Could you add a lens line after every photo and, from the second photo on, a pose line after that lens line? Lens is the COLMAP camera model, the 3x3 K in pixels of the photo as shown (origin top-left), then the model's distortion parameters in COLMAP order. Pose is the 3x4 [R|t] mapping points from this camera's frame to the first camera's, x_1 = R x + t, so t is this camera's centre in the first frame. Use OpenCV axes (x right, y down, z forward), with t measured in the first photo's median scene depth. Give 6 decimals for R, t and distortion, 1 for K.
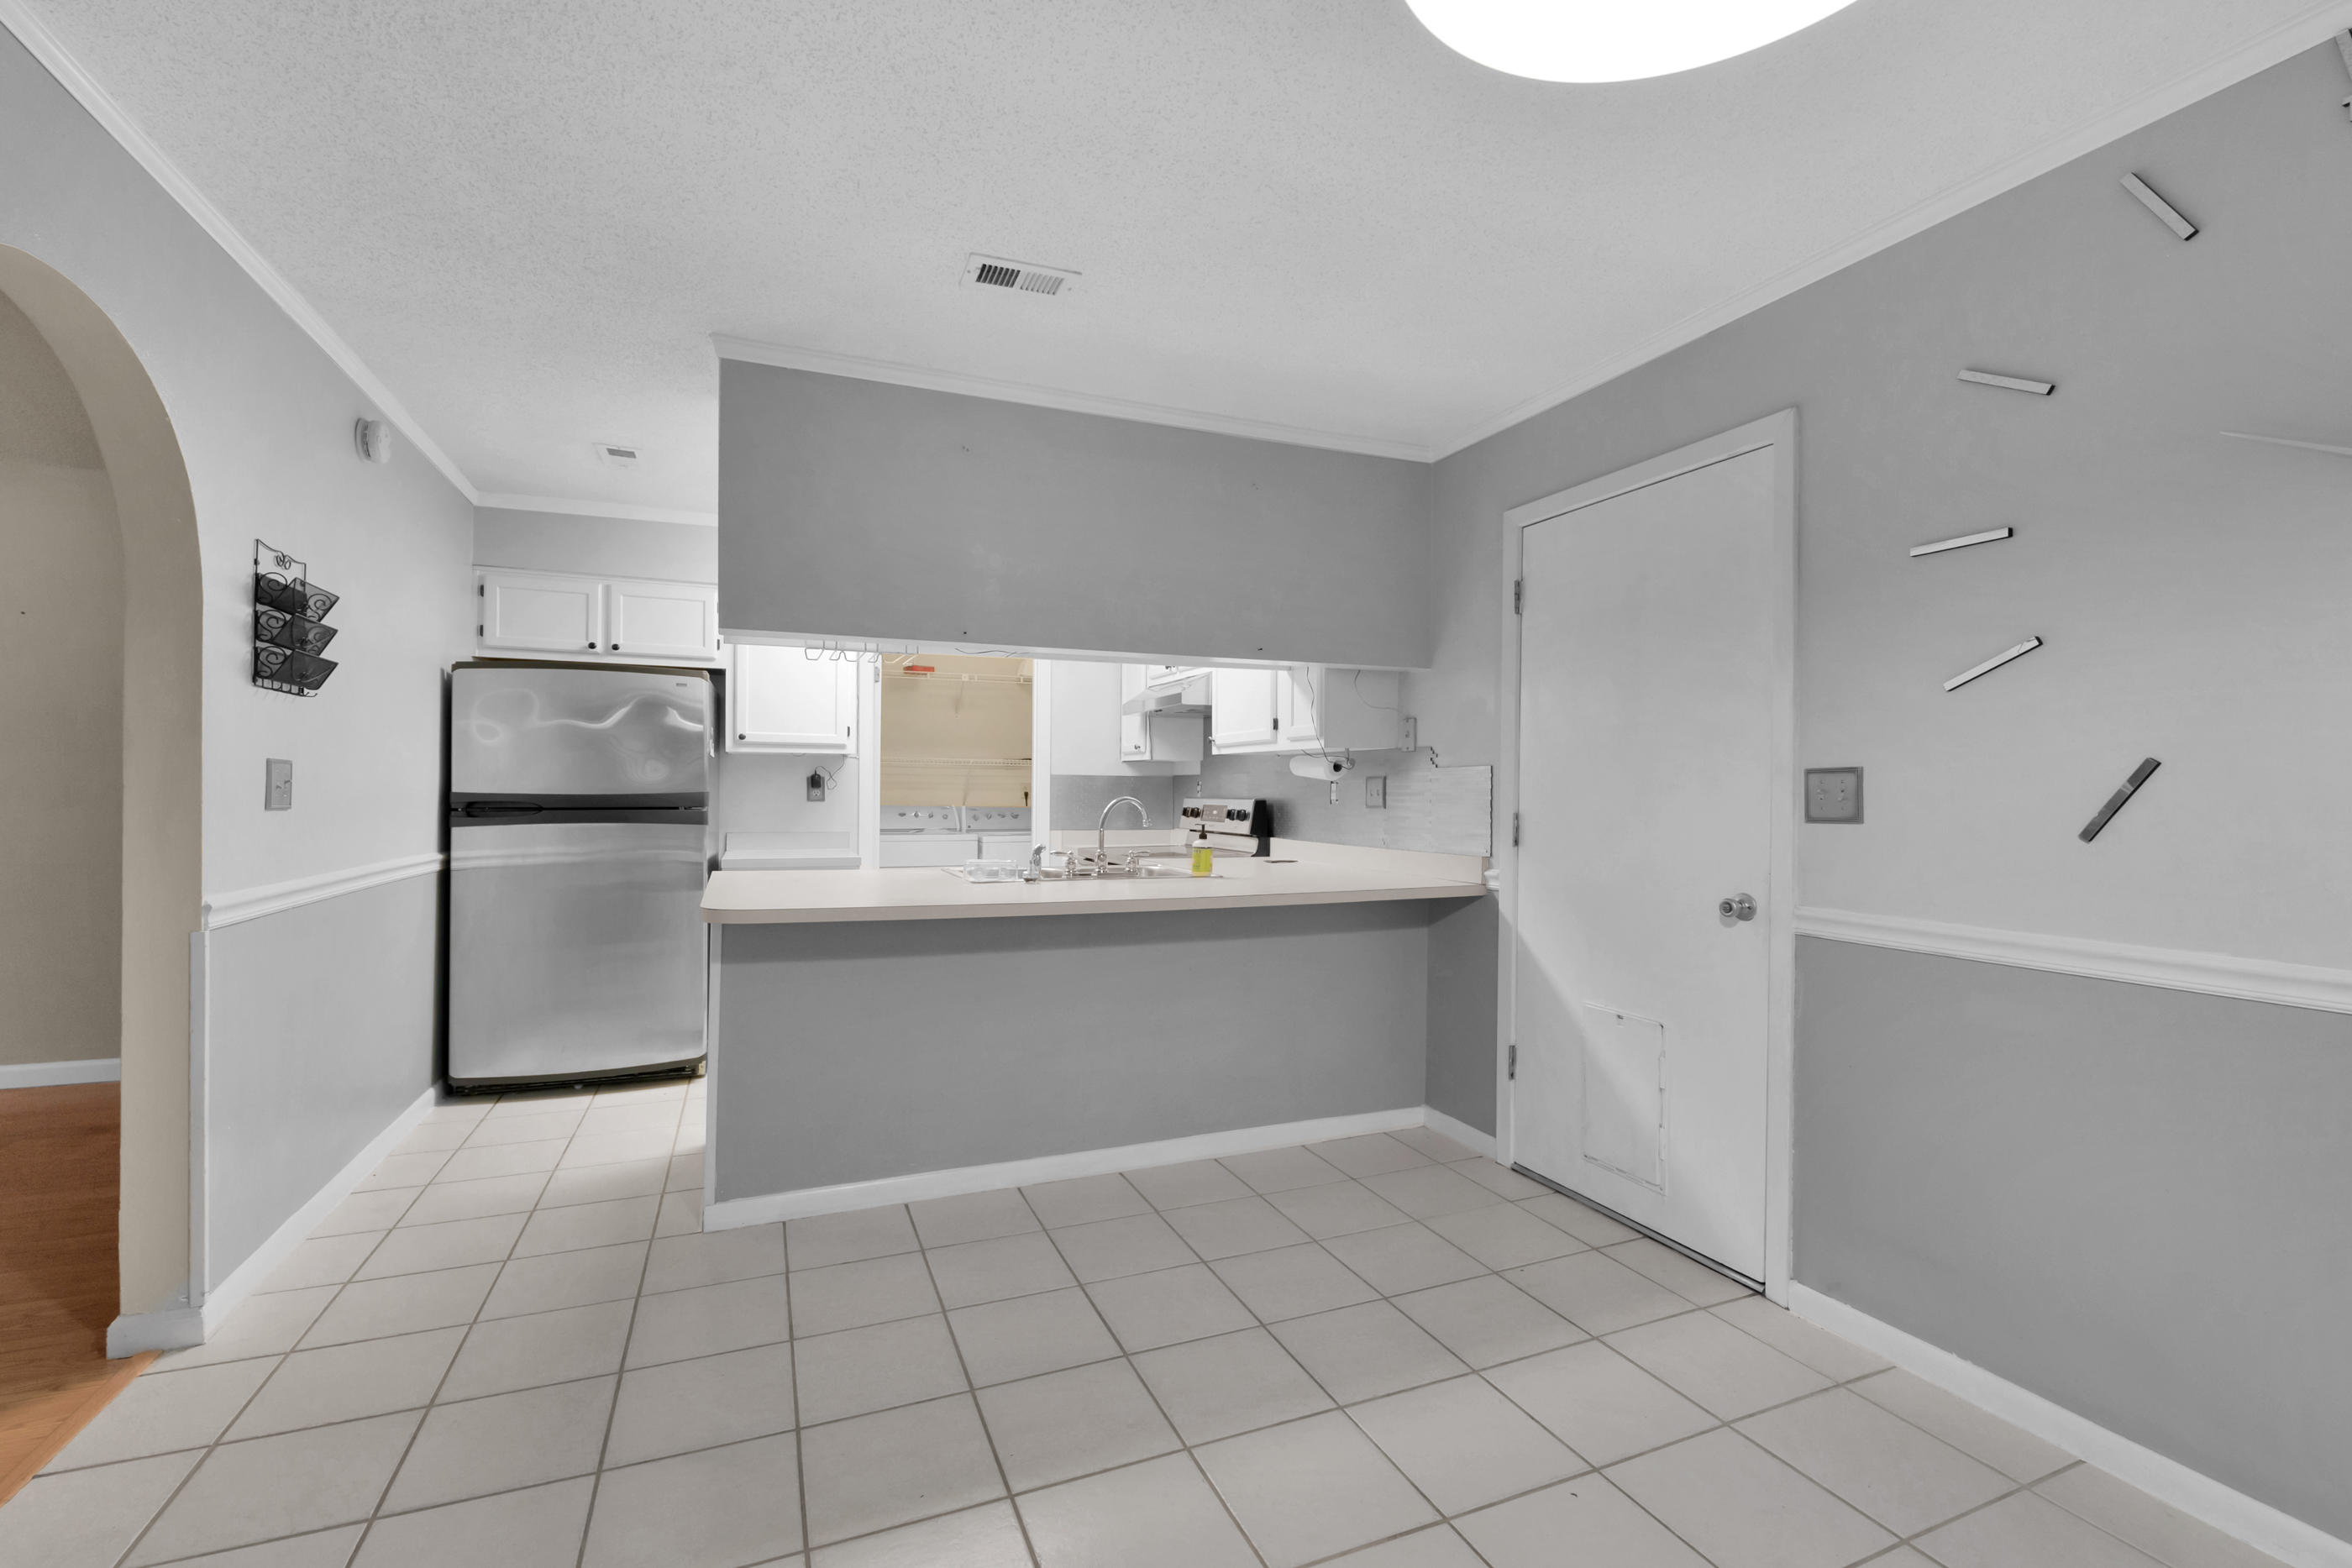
lens RADIAL K [[1039.1, 0, 1176.0], [0, 1039.1, 784.0], [0, 0, 1]] dist [0.000942, 0.000354]
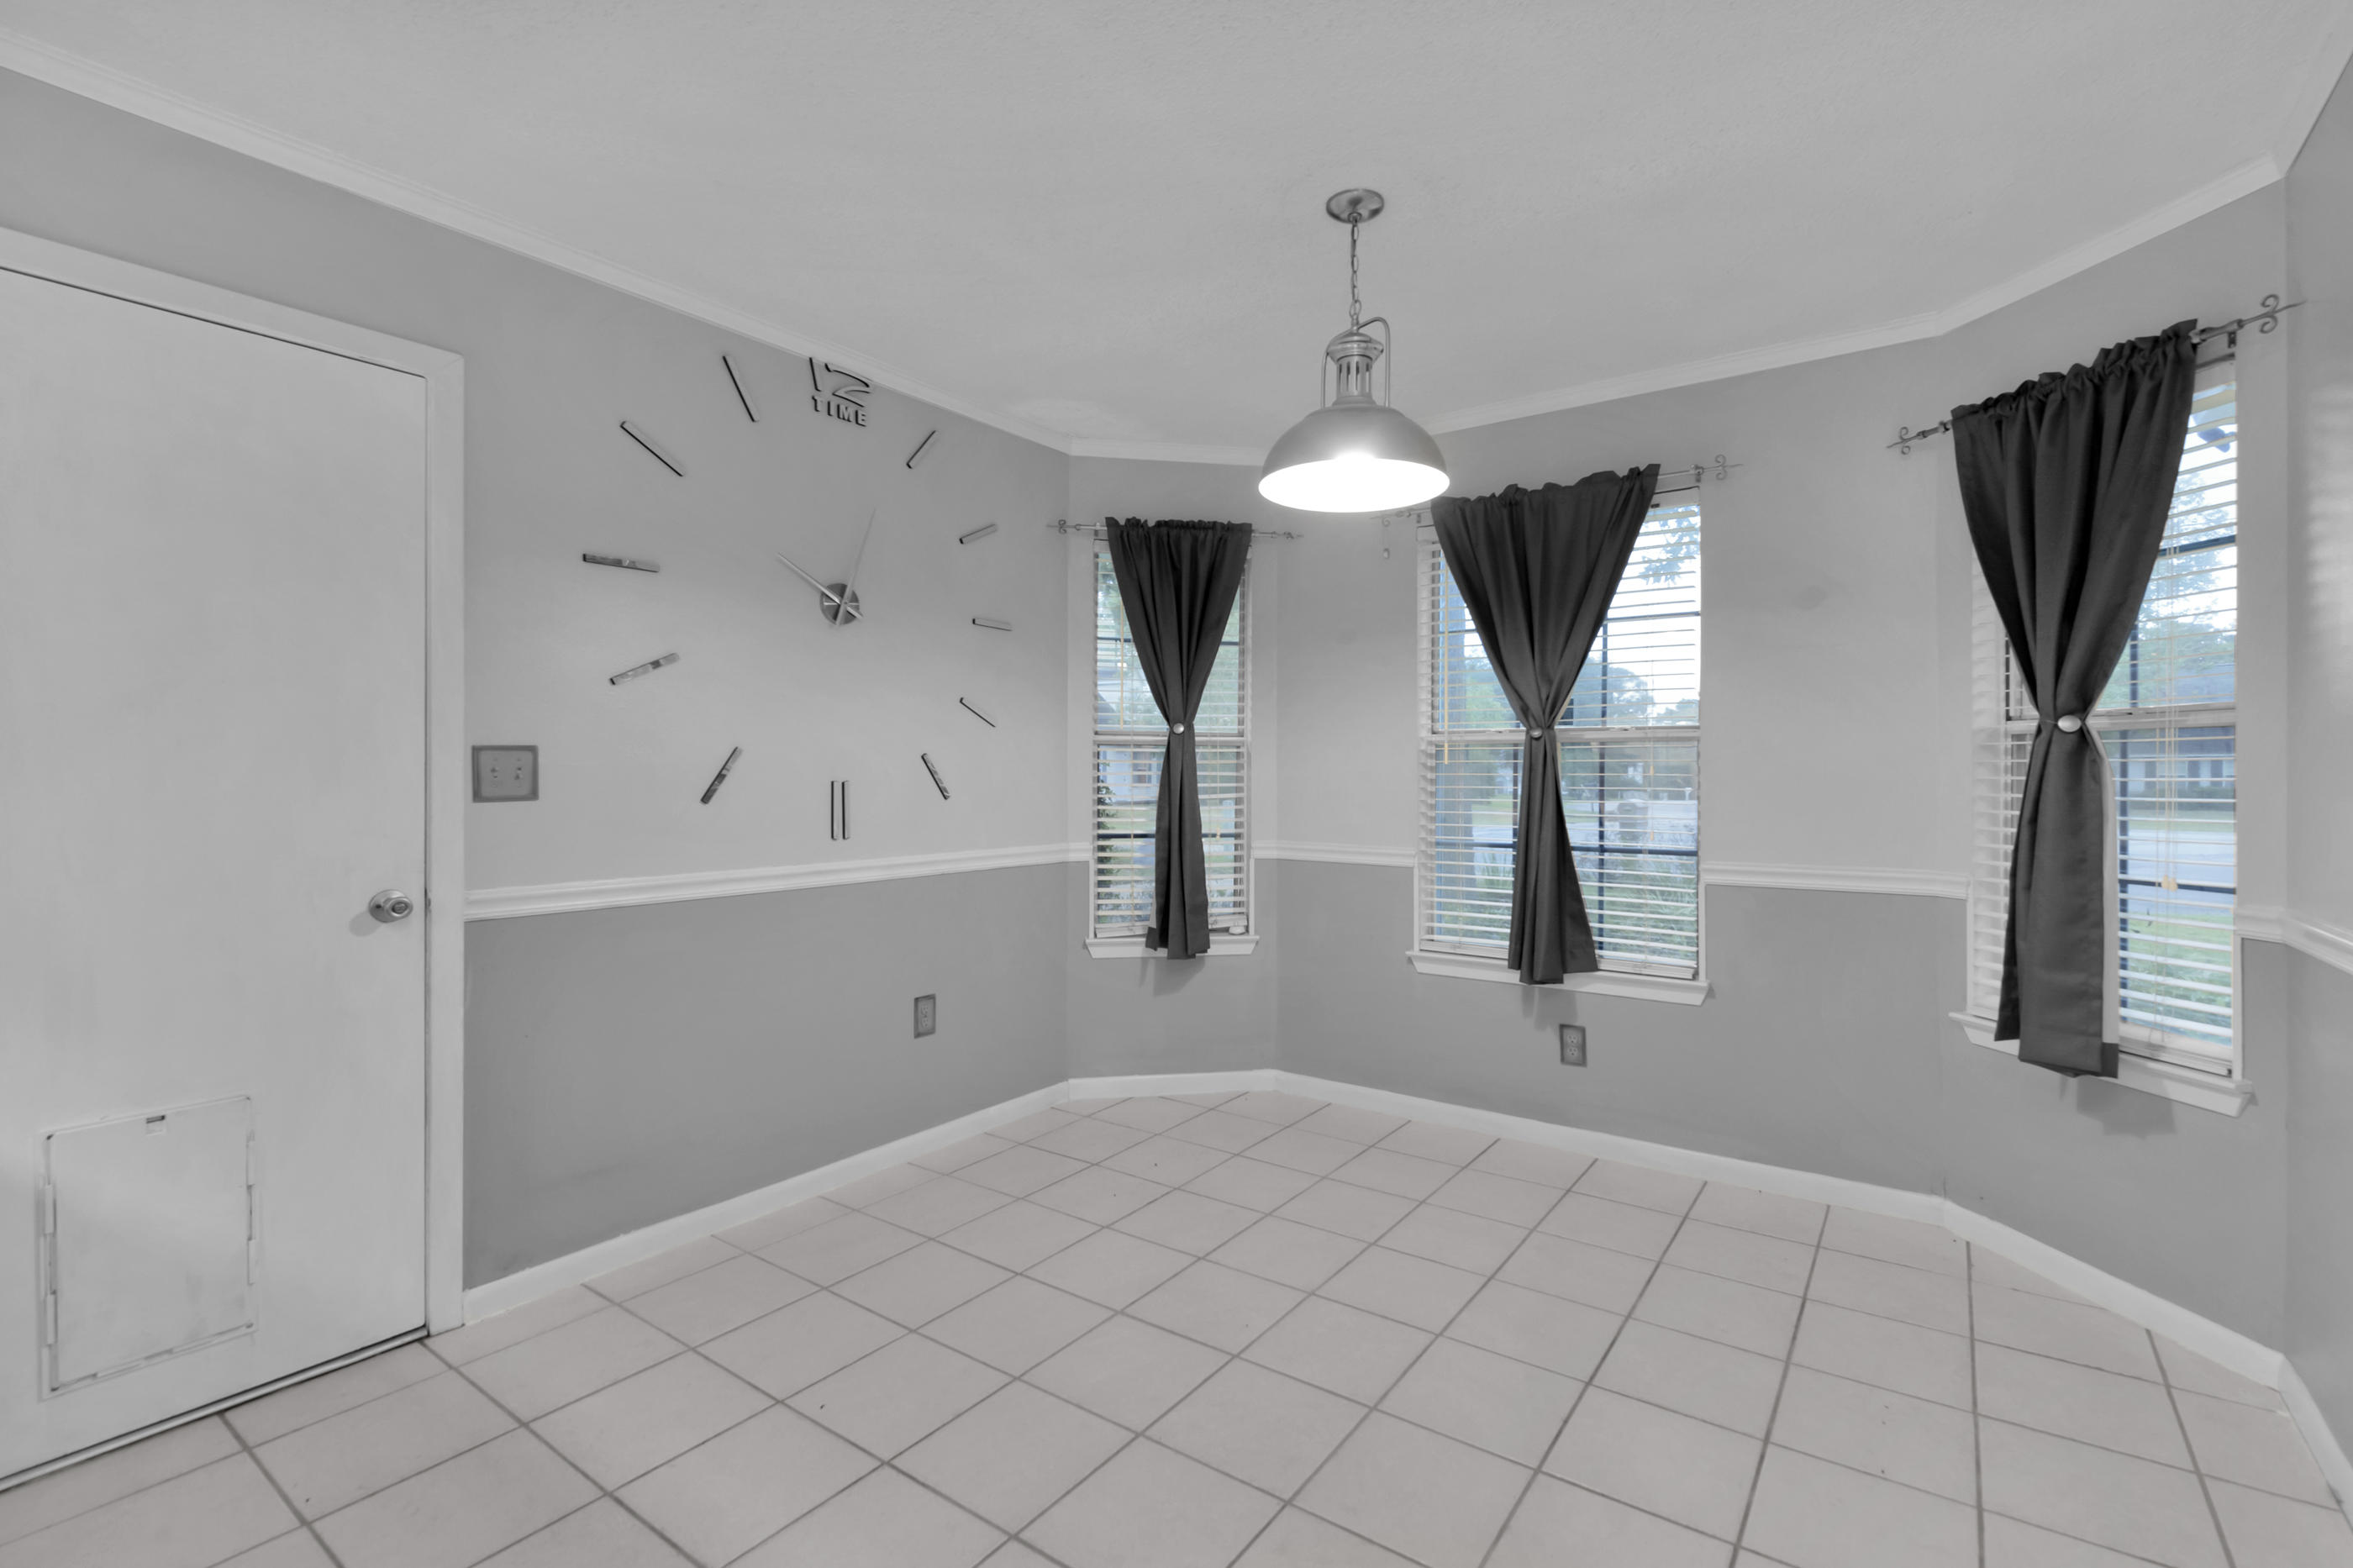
lens RADIAL K [[1039.6, 0, 1176.5], [0, 1039.6, 784.0], [0, 0, 1]] dist [0.000942, 0.000354]
pose [[-0.521184, -0.009356, 0.853393, -0.540818], [-0.003584, 0.999955, 0.008773, 0.010363], [-0.853437, 0.001514, -0.521194, 0.950644]]
